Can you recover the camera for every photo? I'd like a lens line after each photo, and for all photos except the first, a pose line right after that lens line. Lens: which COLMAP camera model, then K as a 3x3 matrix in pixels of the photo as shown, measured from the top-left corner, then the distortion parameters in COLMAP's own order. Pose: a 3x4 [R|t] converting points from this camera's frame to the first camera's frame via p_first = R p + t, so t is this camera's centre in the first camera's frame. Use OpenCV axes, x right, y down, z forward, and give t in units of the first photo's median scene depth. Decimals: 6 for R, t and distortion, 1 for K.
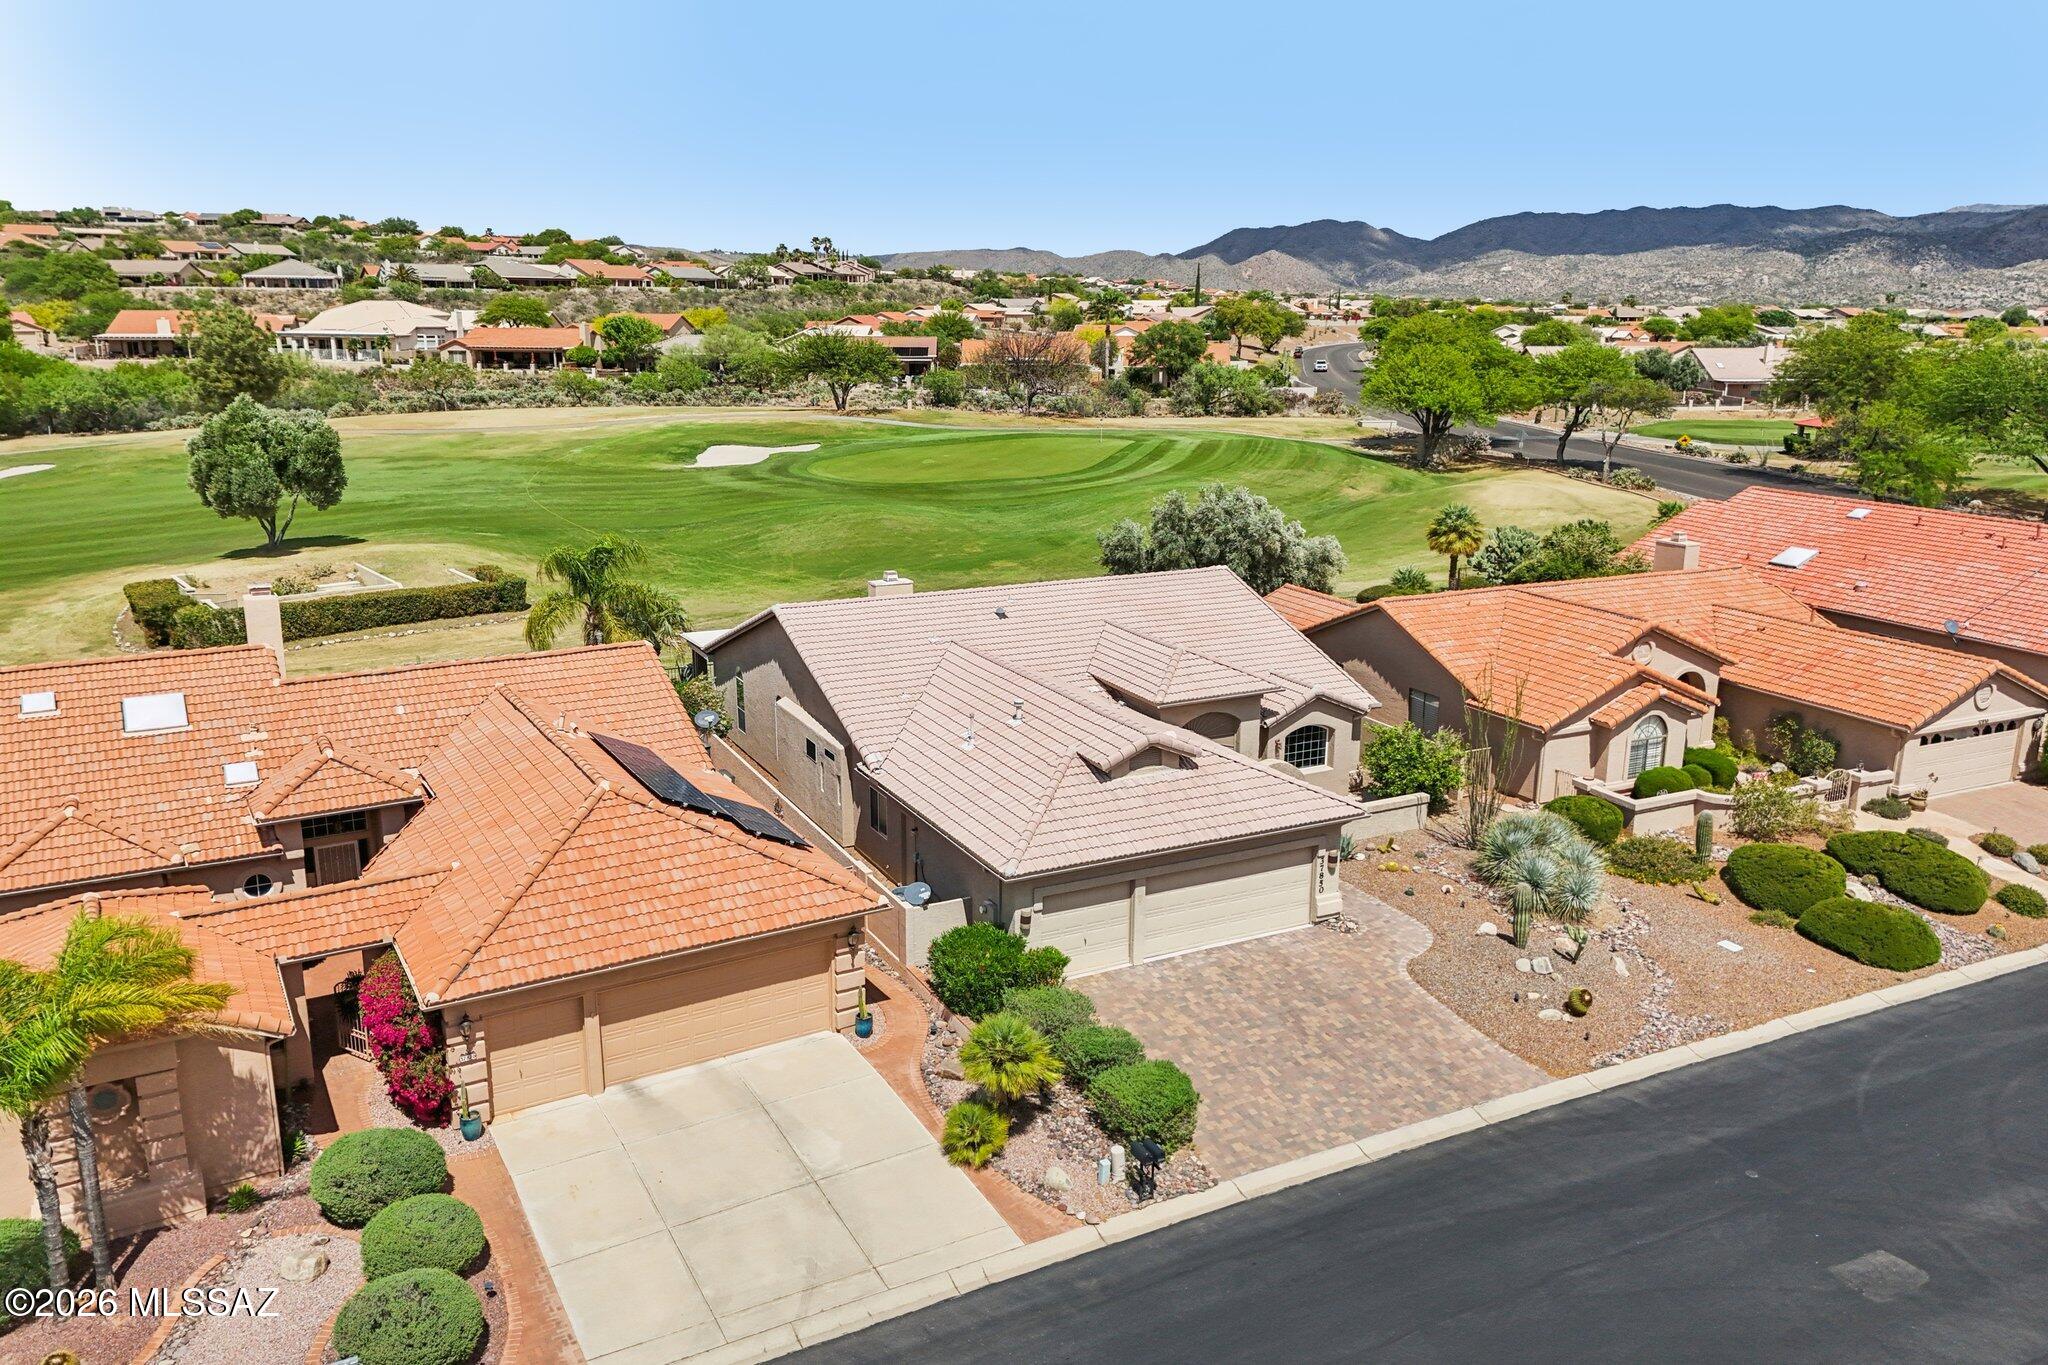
lens RADIAL K [[1504.4, 0, 1024.0], [0, 1504.4, 682.5], [0, 0, 1]] dist [0.082519, -0.088896]
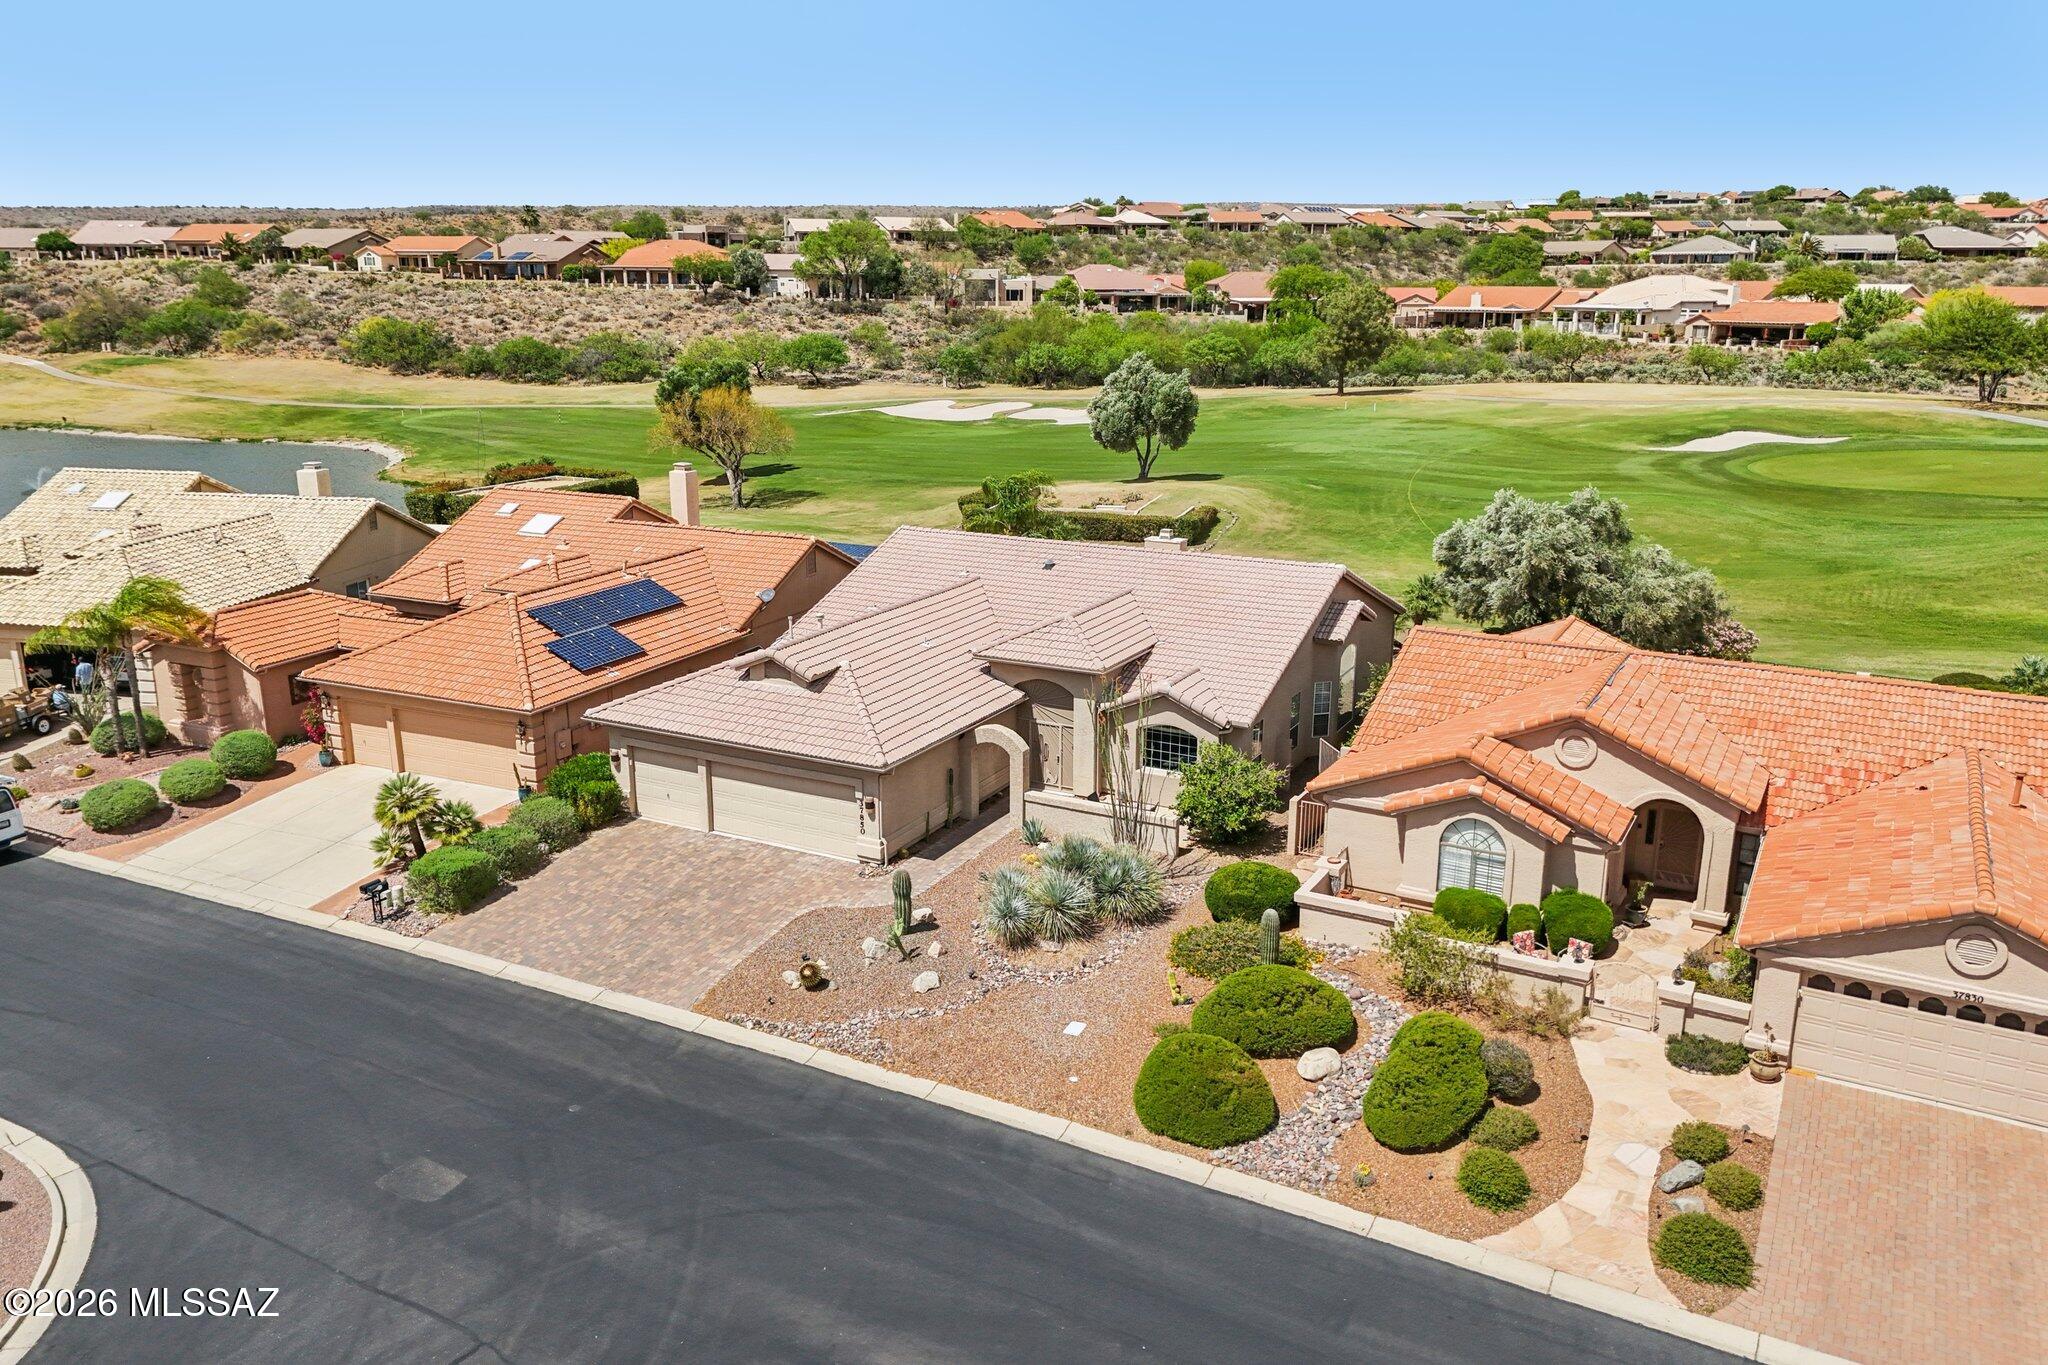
lens RADIAL K [[1504.4, 0, 1024.0], [0, 1504.4, 682.5], [0, 0, 1]] dist [0.082519, -0.088896]
pose [[0.576484, 0.211322, -0.789309, 0.874540], [-0.200011, 0.973087, 0.114444, -0.086940], [0.792251, 0.091895, 0.603236, 0.367346]]
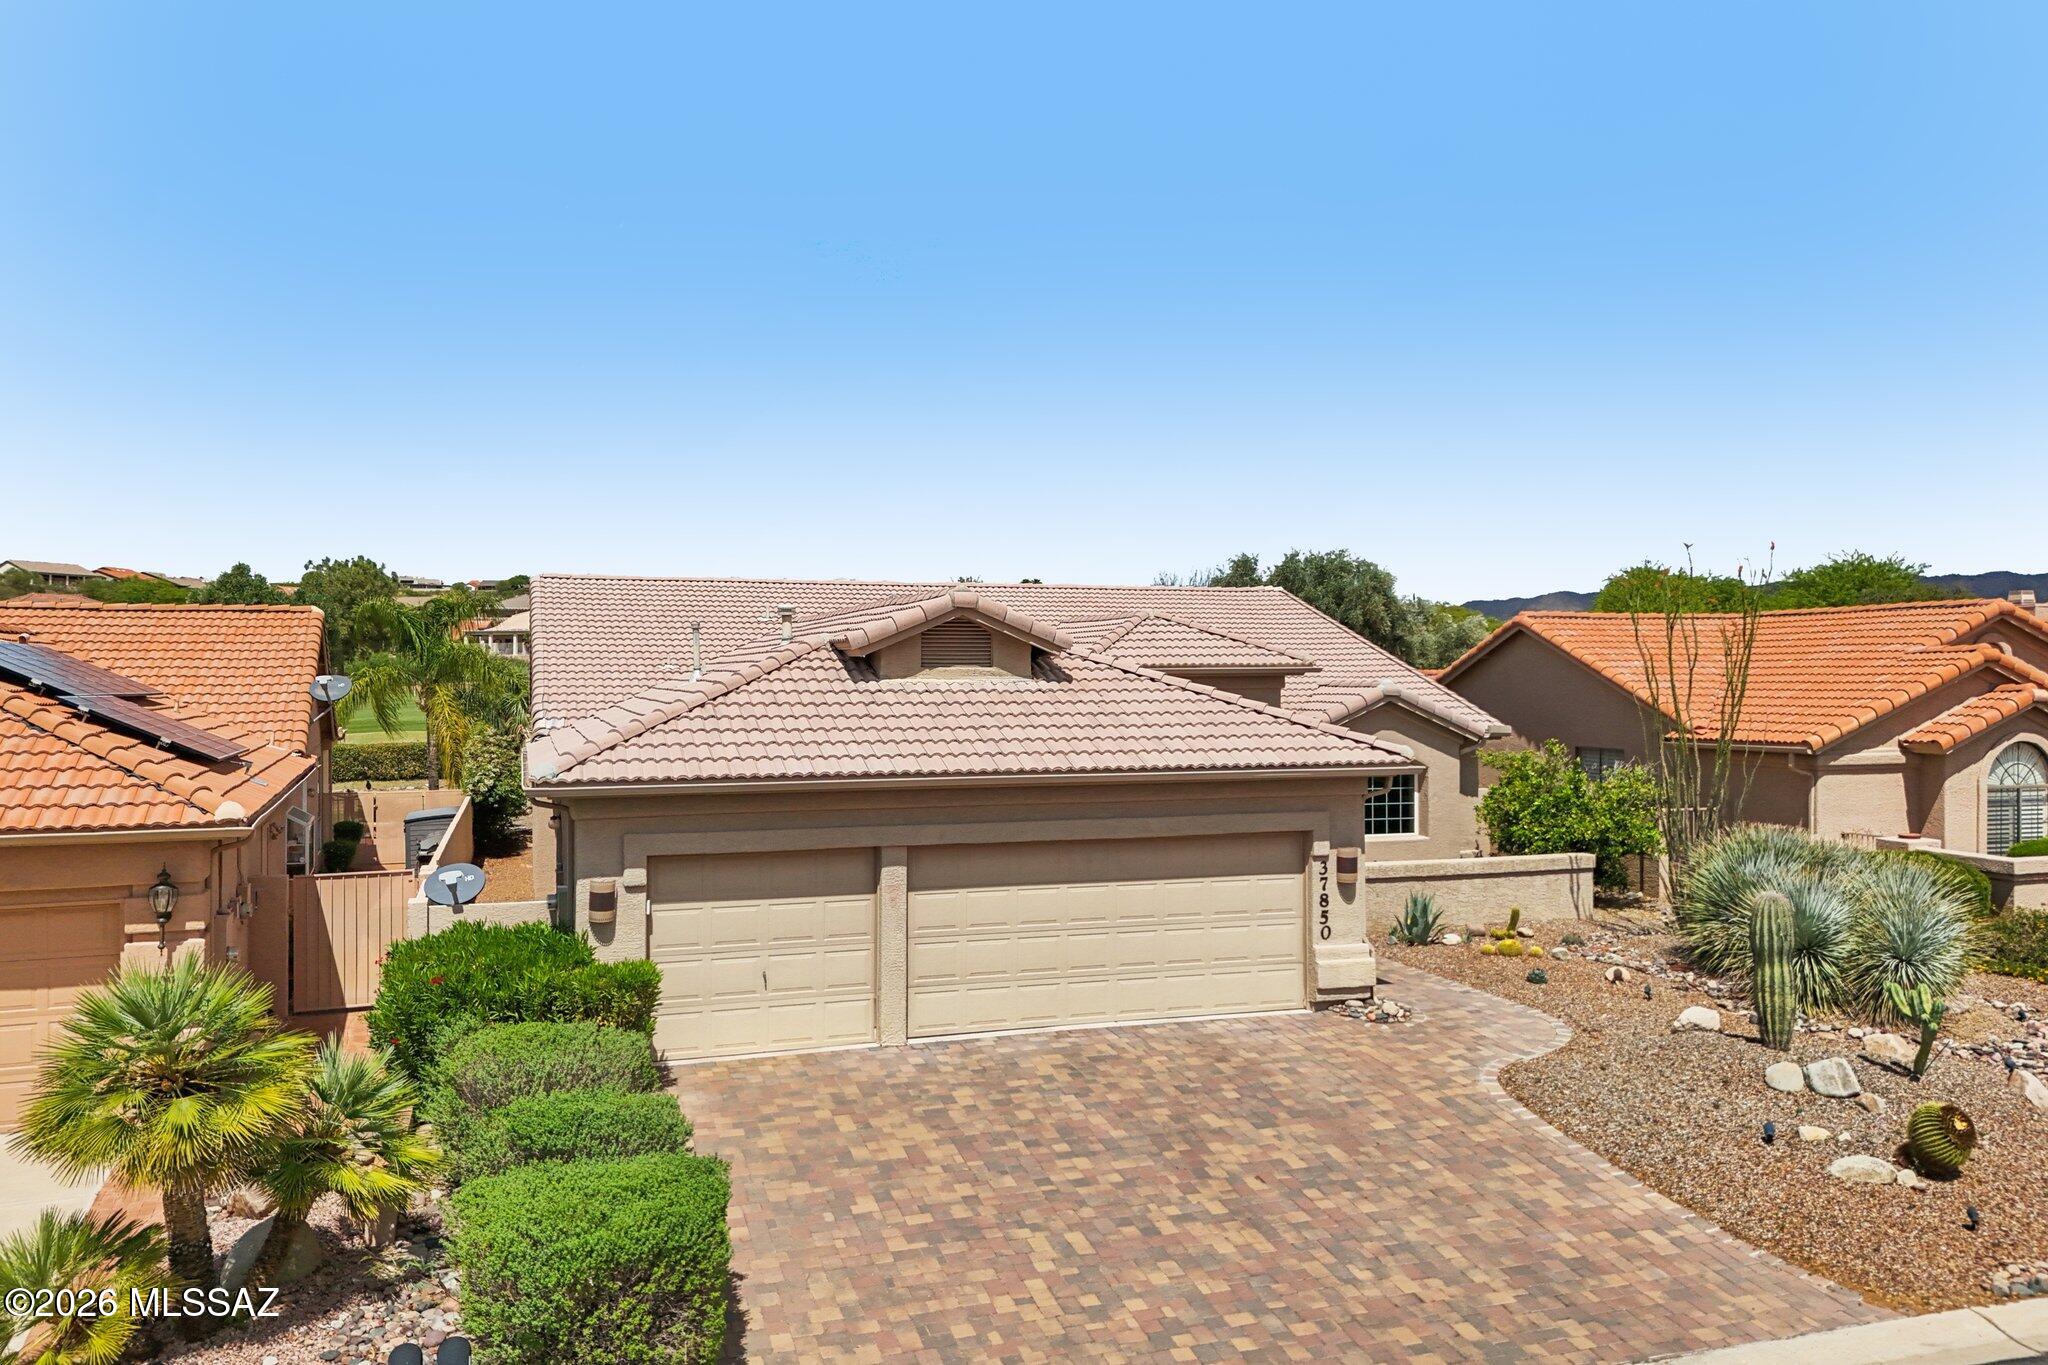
lens RADIAL K [[1513.5, 0, 1024.0], [0, 1513.5, 682.5], [0, 0, 1]] dist [0.059448, -0.037563]
pose [[0.988248, -0.004866, -0.152782, 0.144501], [-0.032133, 0.970547, -0.238758, 0.146234], [0.149444, 0.240862, 0.958985, 0.415125]]
